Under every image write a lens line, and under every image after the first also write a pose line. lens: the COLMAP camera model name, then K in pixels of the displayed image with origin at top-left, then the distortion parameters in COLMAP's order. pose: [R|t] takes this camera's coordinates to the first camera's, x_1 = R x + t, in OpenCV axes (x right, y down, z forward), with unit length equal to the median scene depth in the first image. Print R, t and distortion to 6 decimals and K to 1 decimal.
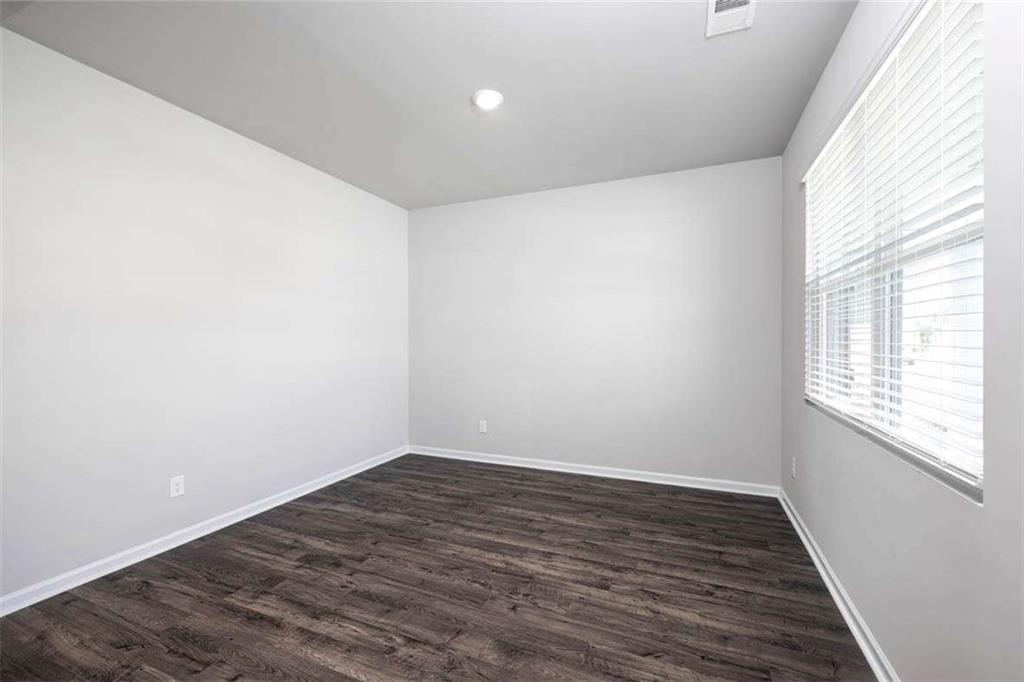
lens RADIAL K [[427.9, 0, 510.9], [0, 427.9, 338.4], [0, 0, 1]] dist [-0.000155, -0.000922]
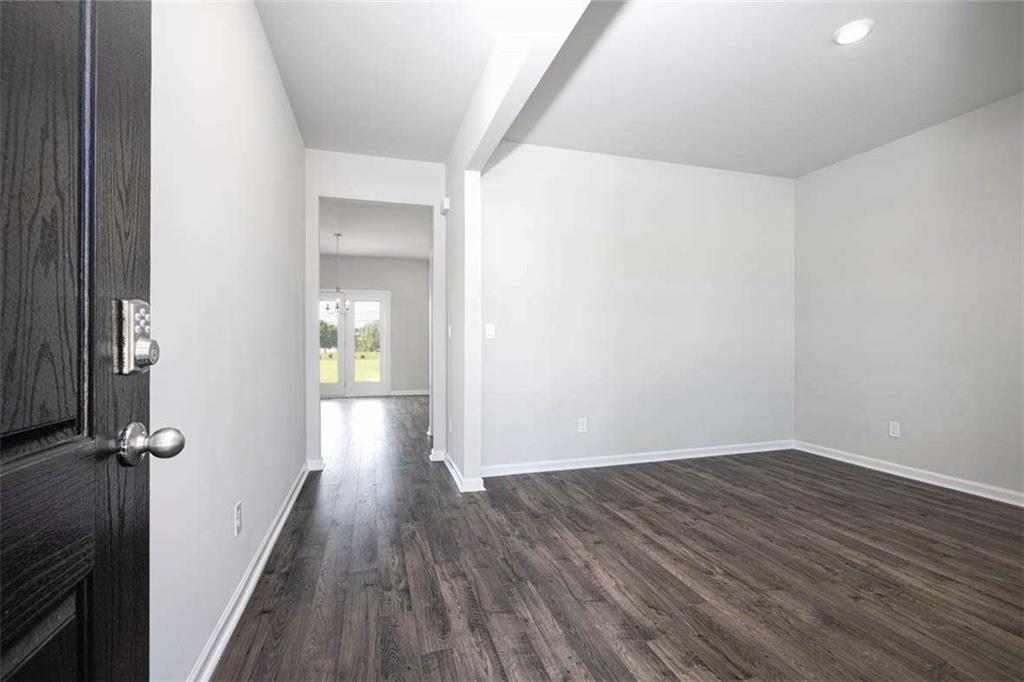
lens RADIAL K [[456.5, 0, 510.2], [0, 456.5, 340.2], [0, 0, 1]] dist [-0.003826, -0.001204]
pose [[0.637780, -0.000698, -0.770218, 0.240088], [0.002379, 0.999997, 0.001064, 0.073754], [0.770215, -0.002511, 0.637780, -0.144148]]
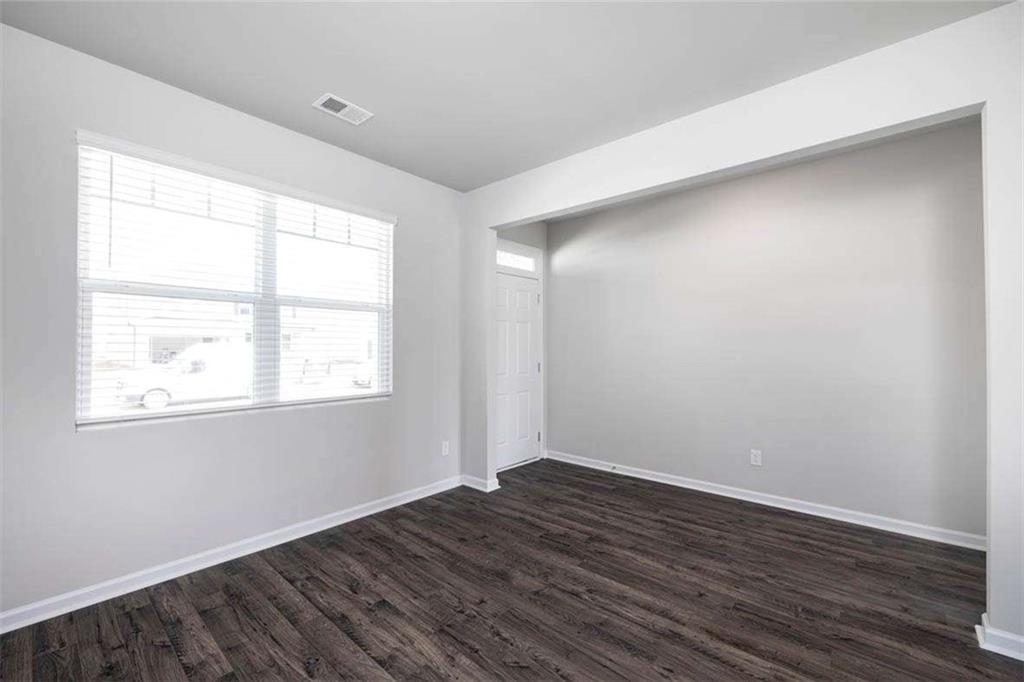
lens RADIAL K [[427.9, 0, 509.4], [0, 427.9, 343.8], [0, 0, 1]] dist [-0.000155, -0.000922]
pose [[-0.948662, 0.001420, 0.316289, -0.338331], [-0.001022, 0.999971, -0.007557, -0.001028], [-0.316290, -0.007492, -0.948633, 1.705267]]
